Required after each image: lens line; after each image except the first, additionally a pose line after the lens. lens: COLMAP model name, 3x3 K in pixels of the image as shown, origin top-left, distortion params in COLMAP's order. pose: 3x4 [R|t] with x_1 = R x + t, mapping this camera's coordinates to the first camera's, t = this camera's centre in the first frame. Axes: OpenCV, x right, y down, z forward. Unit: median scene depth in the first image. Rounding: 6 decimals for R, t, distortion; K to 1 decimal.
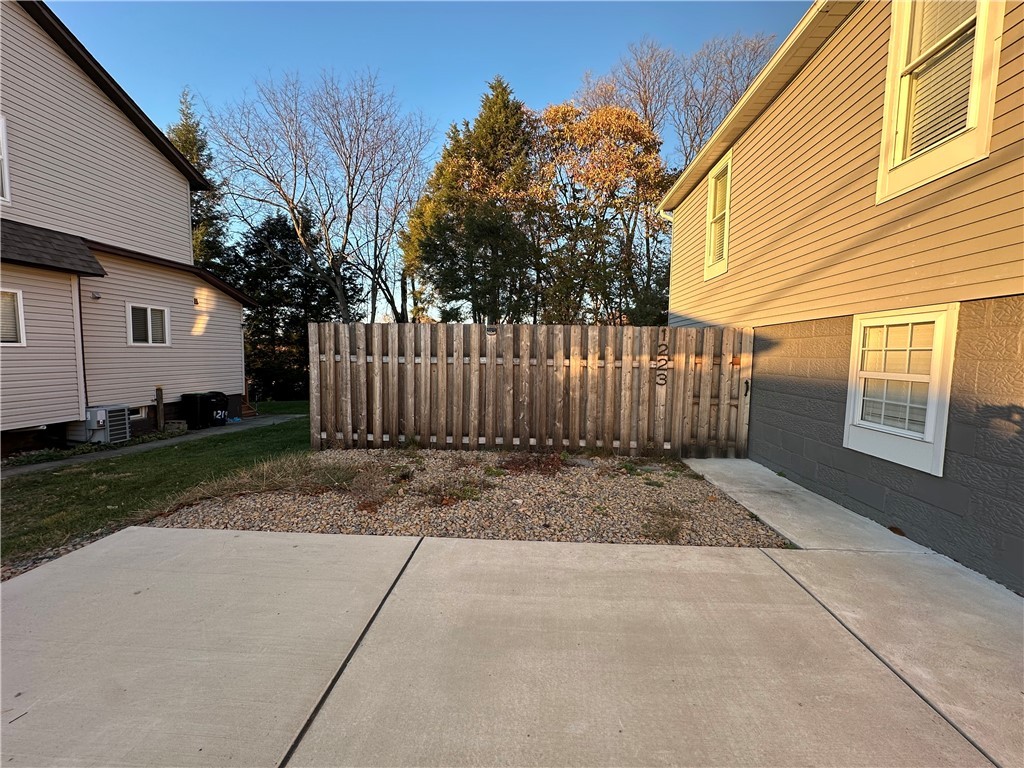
lens RADIAL K [[409.6, 0, 513.2], [0, 409.6, 384.4], [0, 0, 1]] dist [-0.005828, 0.000490]
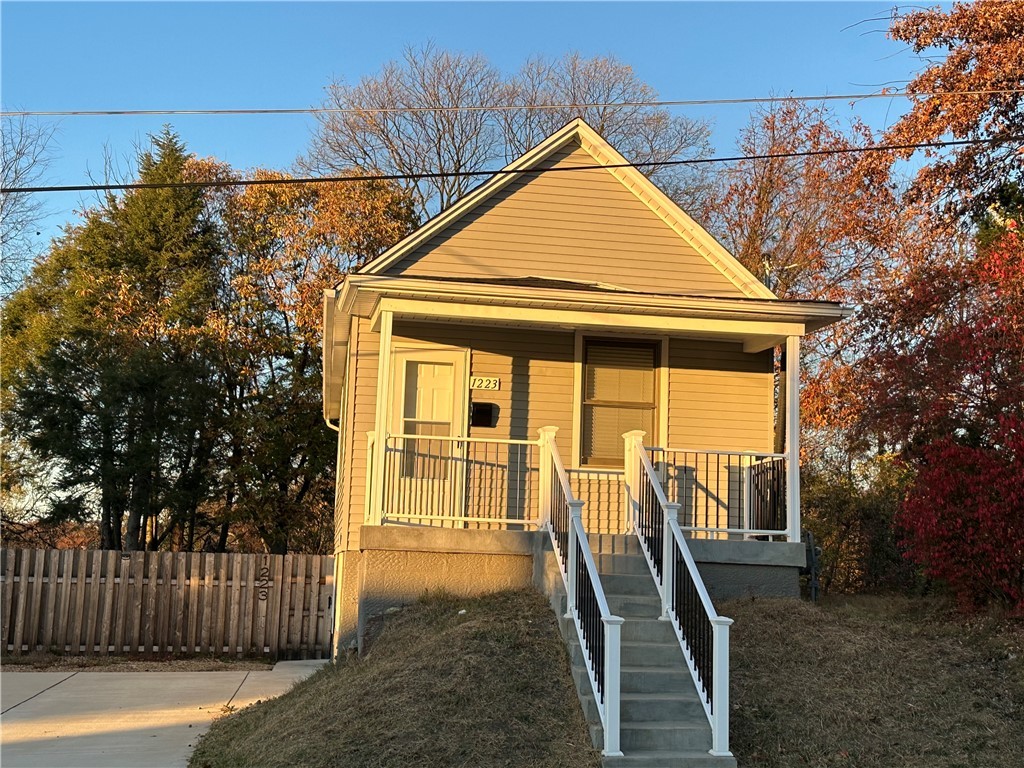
lens RADIAL K [[1406.7, 0, 532.8], [0, 1406.7, 362.7], [0, 0, 1]] dist [0.115626, 0.000000]
pose [[0.978338, 0.041363, 0.202841, 0.251165], [0.002847, 0.977054, -0.212974, 0.215408], [-0.206996, 0.208938, 0.955771, -3.459539]]
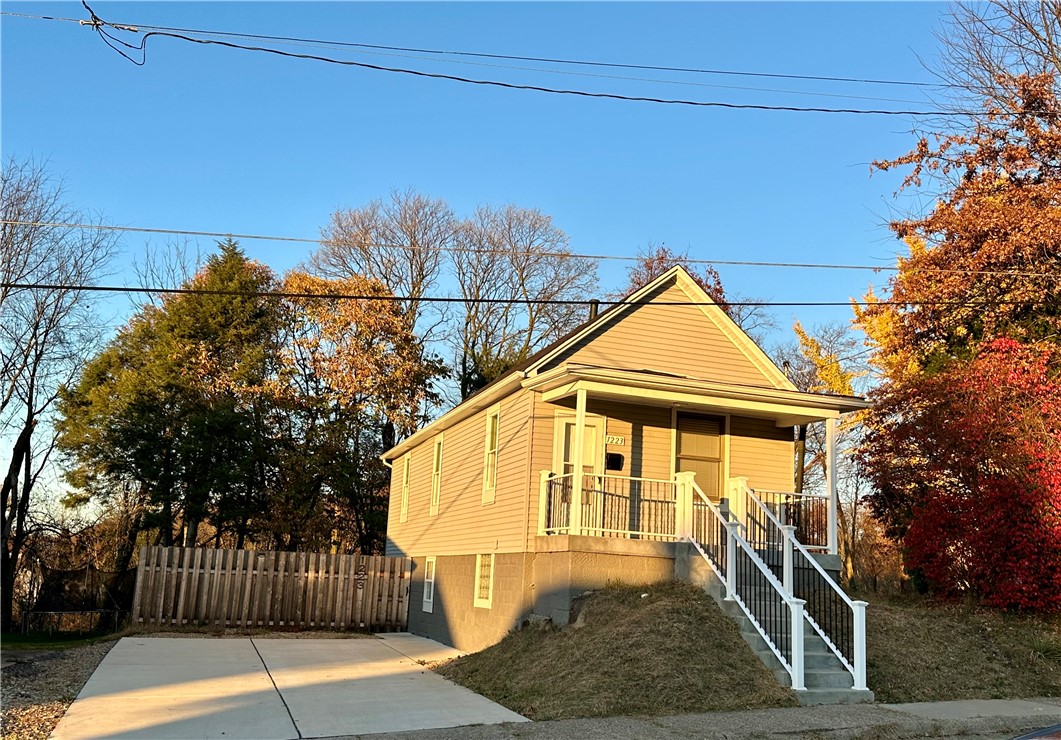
lens RADIAL K [[1028.6, 0, 556.2], [0, 1028.6, 400.2], [0, 0, 1]] dist [0.082398, 0.000000]
pose [[0.921522, 0.091007, 0.377511, -0.598929], [0.000018, 0.972141, -0.234398, 0.248872], [-0.388325, 0.216009, 0.895848, -3.397194]]
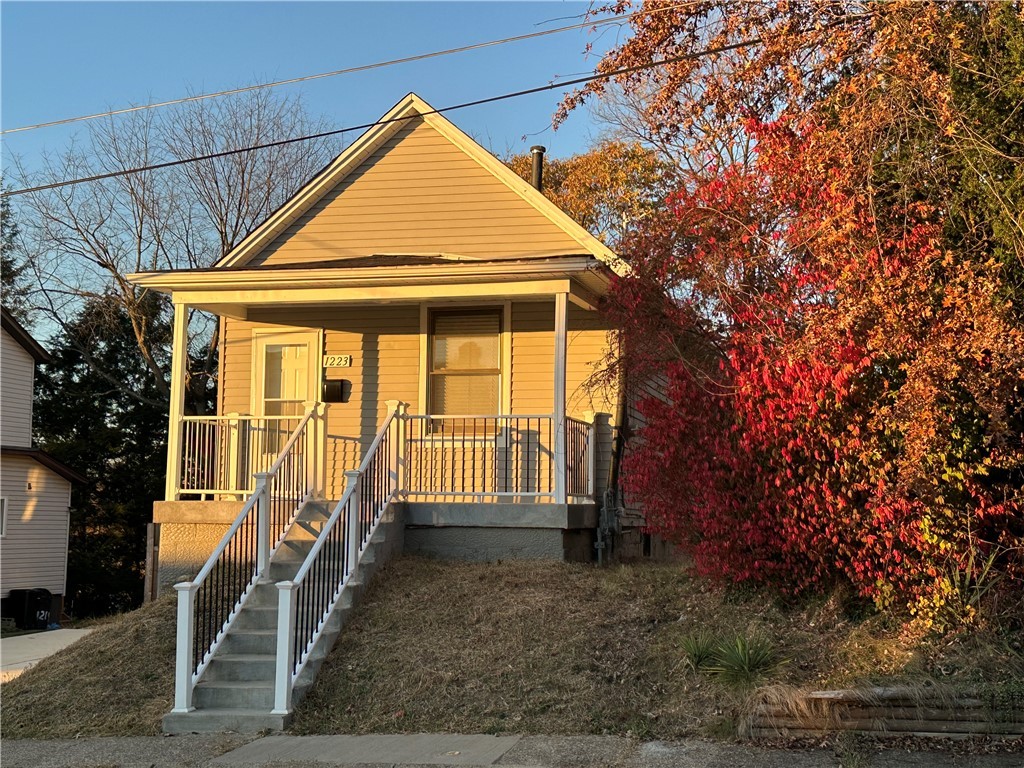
lens RADIAL K [[1406.7, 0, 518.6], [0, 1406.7, 375.9], [0, 0, 1]] dist [0.115626, 0.000000]
pose [[0.979325, -0.029647, -0.200107, 1.731249], [-0.006814, 0.983807, -0.179103, 0.213454], [0.202176, 0.176764, 0.963265, -3.507054]]
